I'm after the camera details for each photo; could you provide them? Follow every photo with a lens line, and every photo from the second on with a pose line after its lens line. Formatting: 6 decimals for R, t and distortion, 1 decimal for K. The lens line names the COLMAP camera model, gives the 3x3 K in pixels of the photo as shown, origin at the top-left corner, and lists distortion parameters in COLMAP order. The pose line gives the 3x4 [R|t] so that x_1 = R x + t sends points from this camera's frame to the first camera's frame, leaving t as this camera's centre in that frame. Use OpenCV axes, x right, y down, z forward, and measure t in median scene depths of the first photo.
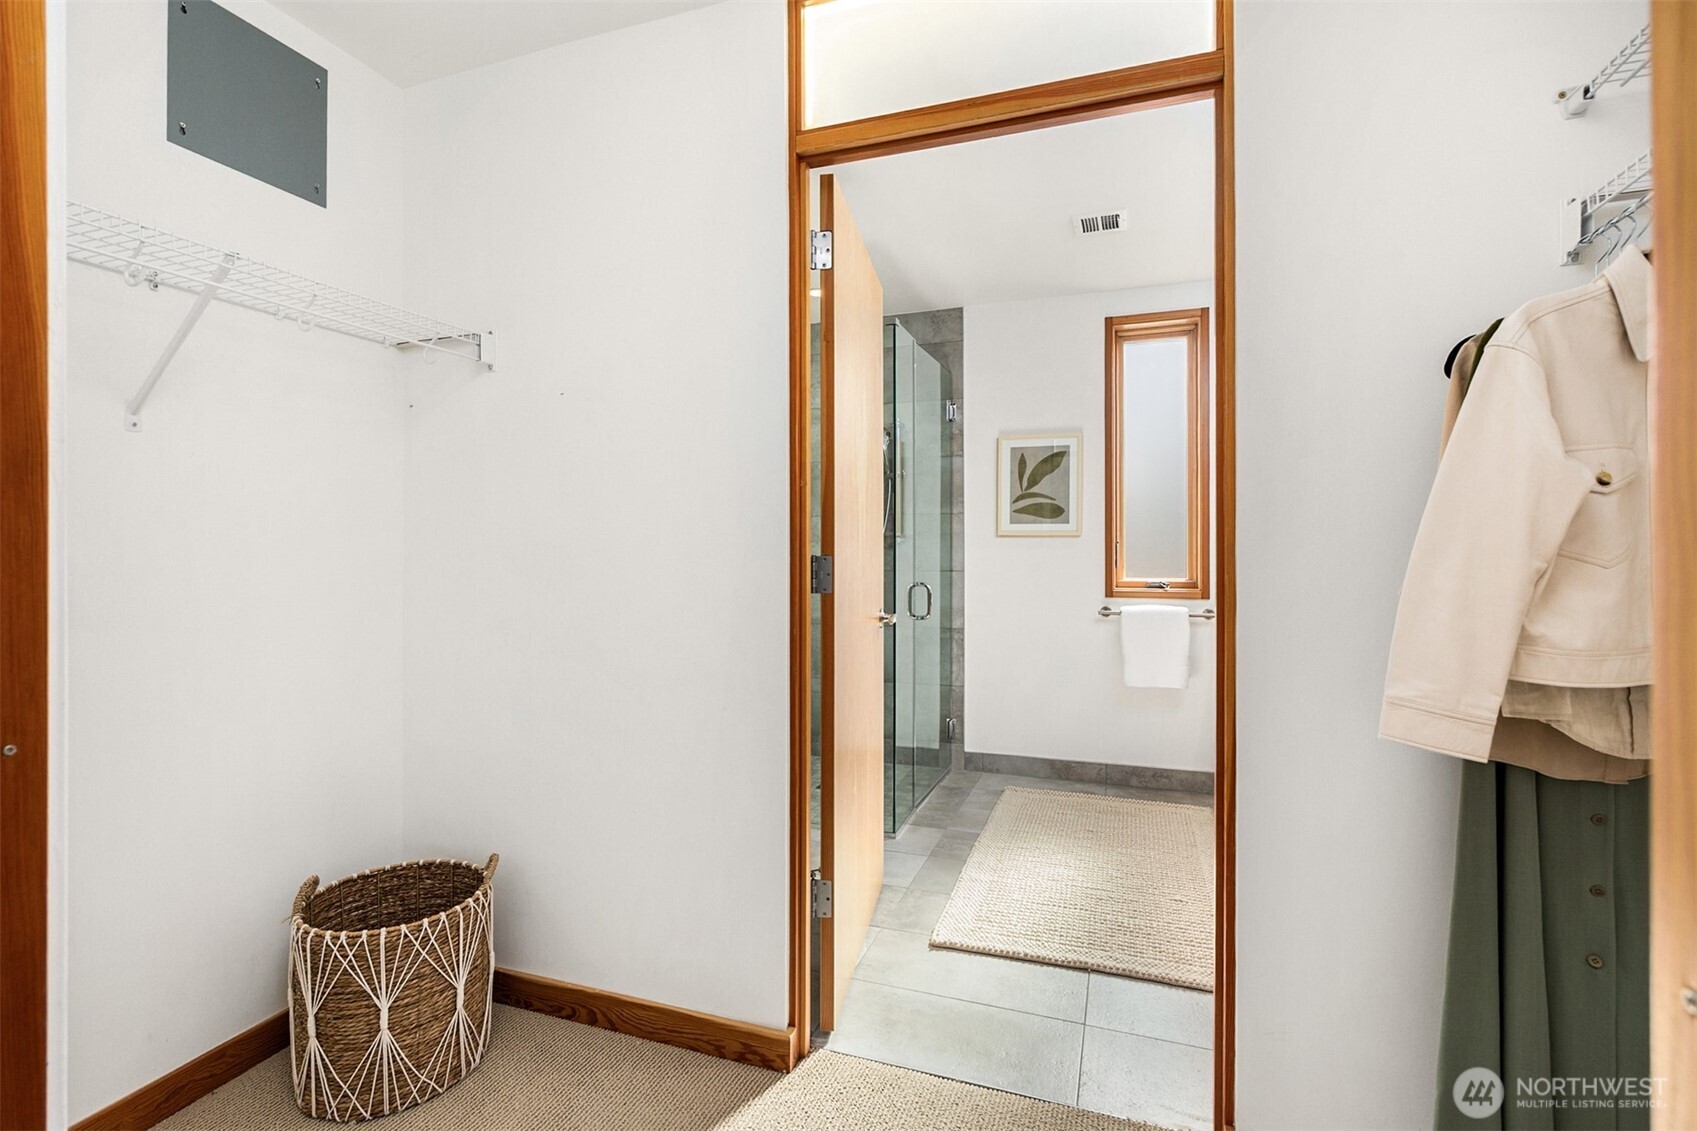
lens RADIAL K [[798.9, 0, 843.4], [0, 798.9, 550.2], [0, 0, 1]] dist [0.001500, -0.000360]
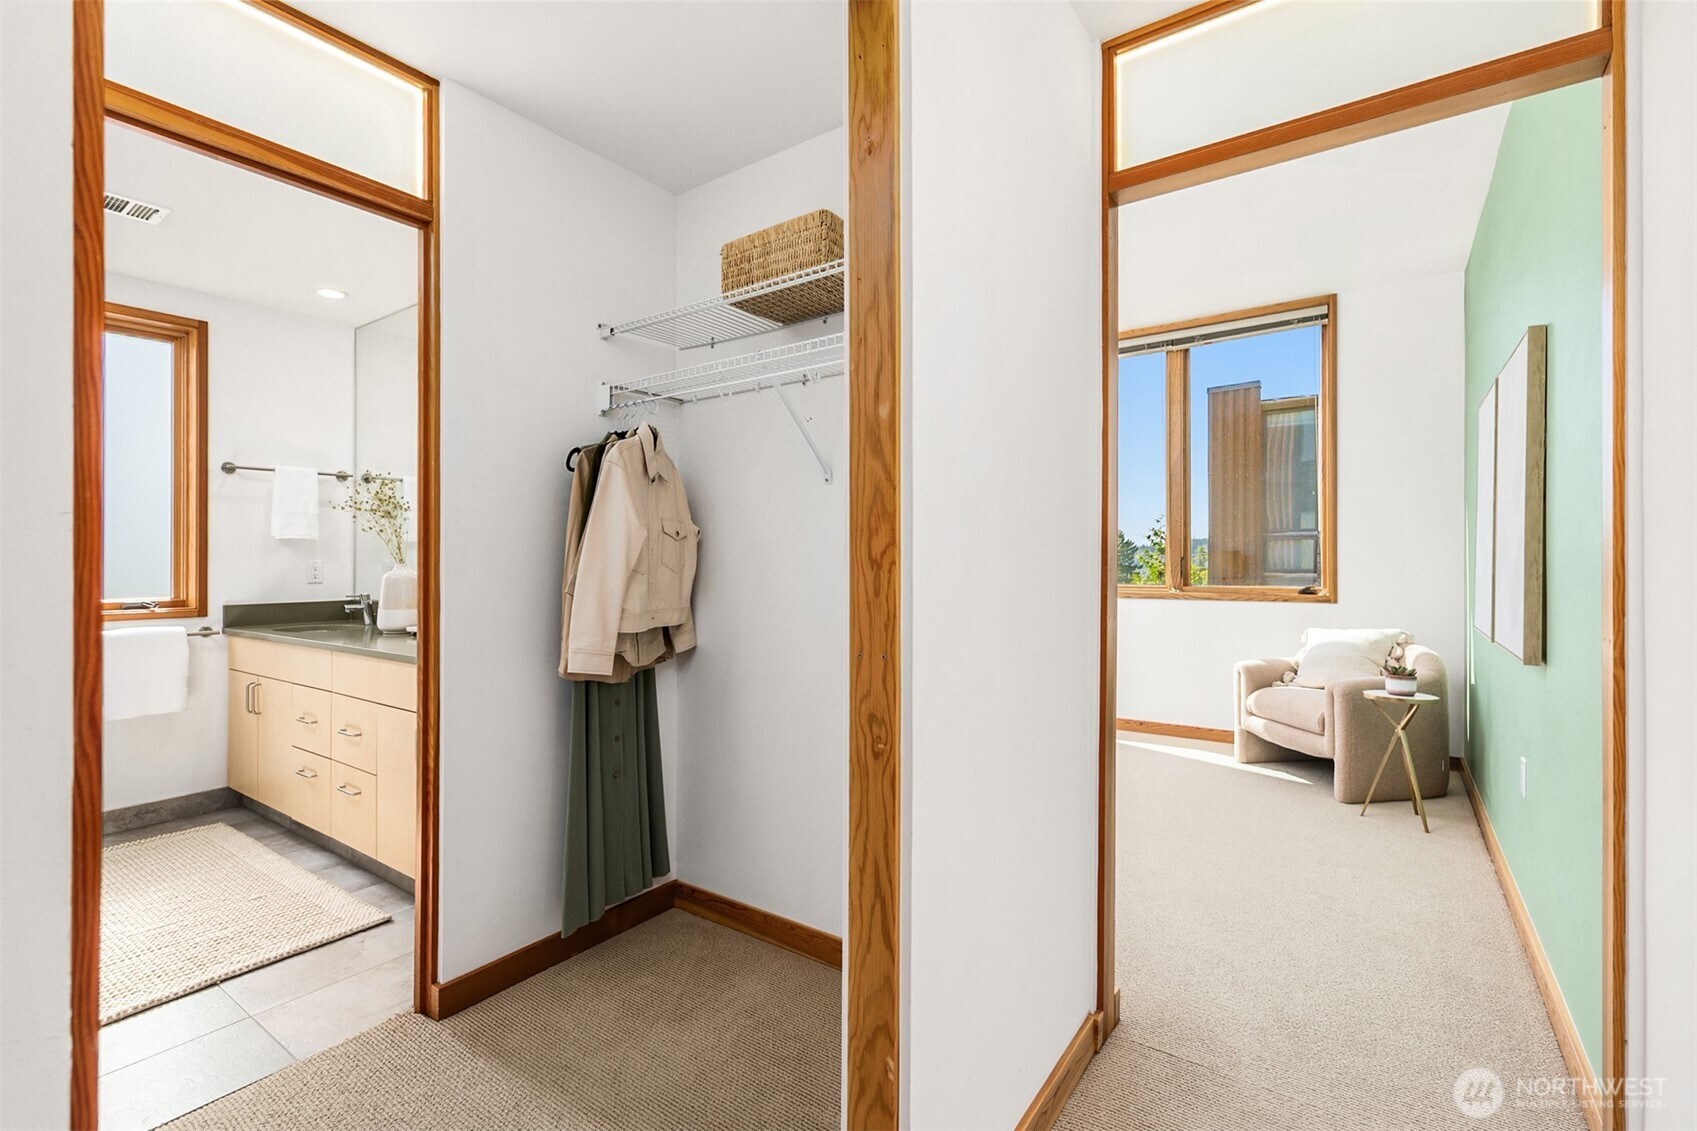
lens RADIAL K [[754.4, 0, 839.3], [0, 754.4, 567.1], [0, 0, 1]] dist [0.010621, -0.000301]
pose [[0.266950, -0.002307, 0.963708, -0.340251], [0.002713, 0.999995, 0.001642, 0.000311], [-0.963707, 0.002176, 0.266955, -0.012713]]
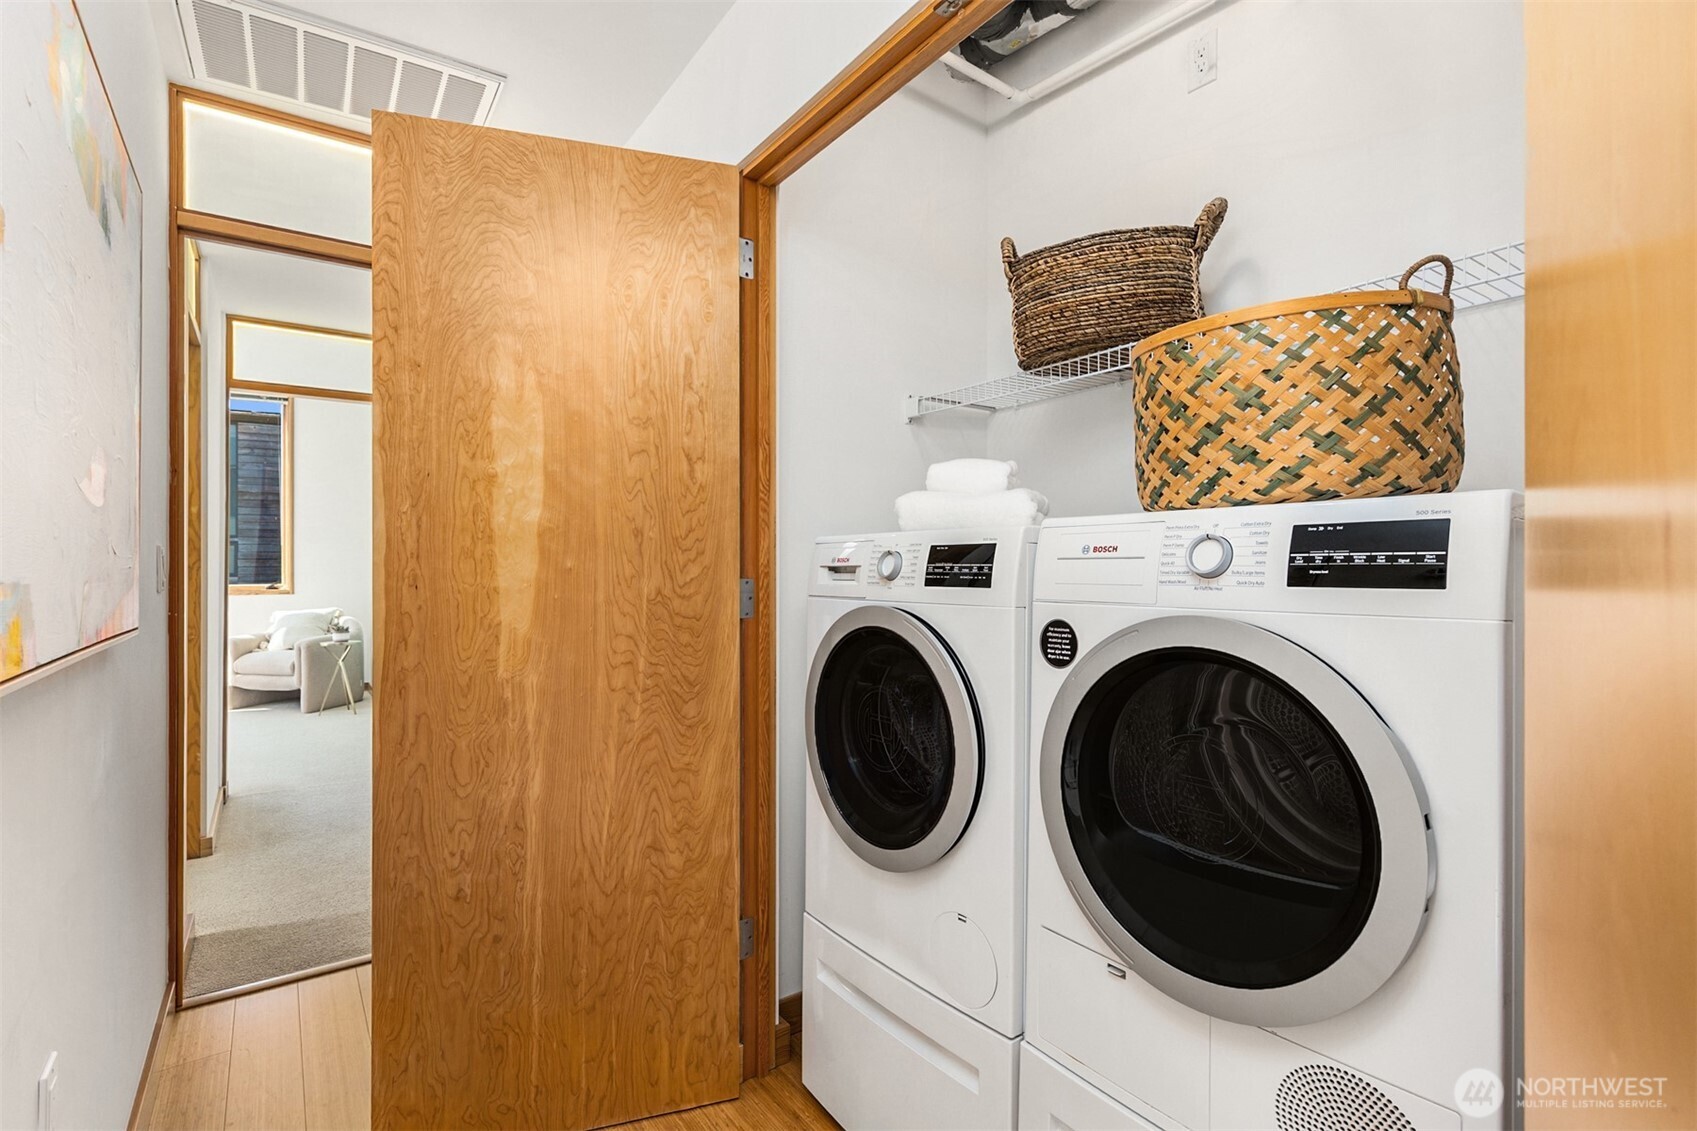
lens RADIAL K [[798.9, 0, 843.8], [0, 798.9, 566.3], [0, 0, 1]] dist [0.001500, -0.000360]
pose [[-0.821752, -0.000823, 0.569845, -1.473974], [0.002097, 0.999988, 0.004468, -0.007160], [-0.569841, 0.004866, -0.821740, 0.538686]]
